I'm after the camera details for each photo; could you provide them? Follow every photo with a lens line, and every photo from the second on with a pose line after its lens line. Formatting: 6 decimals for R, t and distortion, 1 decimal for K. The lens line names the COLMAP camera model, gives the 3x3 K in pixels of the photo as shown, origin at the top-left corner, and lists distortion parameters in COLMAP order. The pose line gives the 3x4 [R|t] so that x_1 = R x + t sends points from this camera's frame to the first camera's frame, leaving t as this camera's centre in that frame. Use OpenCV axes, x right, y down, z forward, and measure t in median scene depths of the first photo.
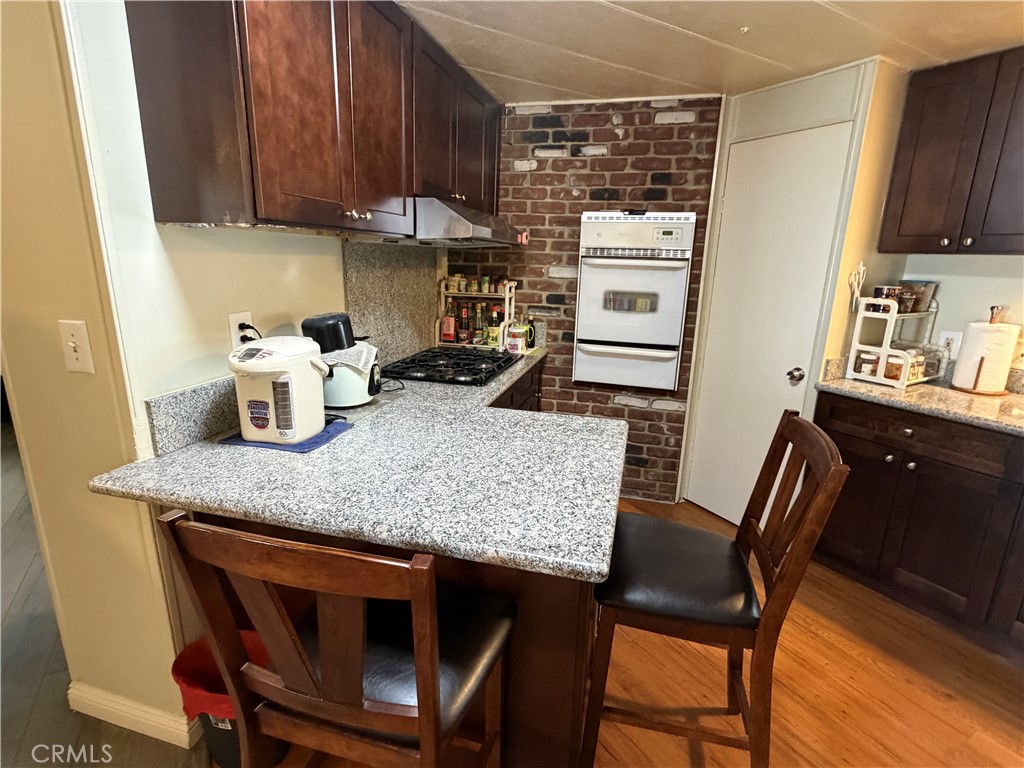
lens RADIAL K [[515.7, 0, 508.3], [0, 515.7, 386.9], [0, 0, 1]] dist [-0.003486, 0.002817]
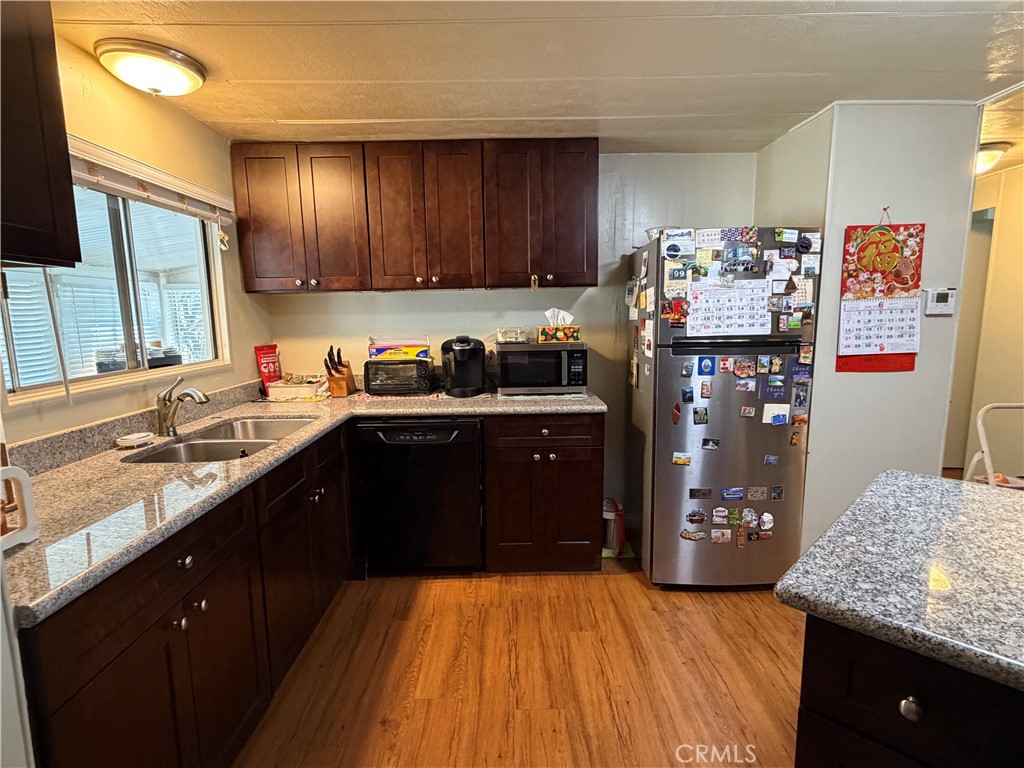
lens RADIAL K [[515.7, 0, 510.0], [0, 515.7, 388.1], [0, 0, 1]] dist [-0.003486, 0.002817]
pose [[-0.863778, -0.085847, 0.496506, 0.157229], [0.115069, 0.925733, 0.360248, -0.223301], [-0.490558, 0.368306, -0.789749, 1.024003]]
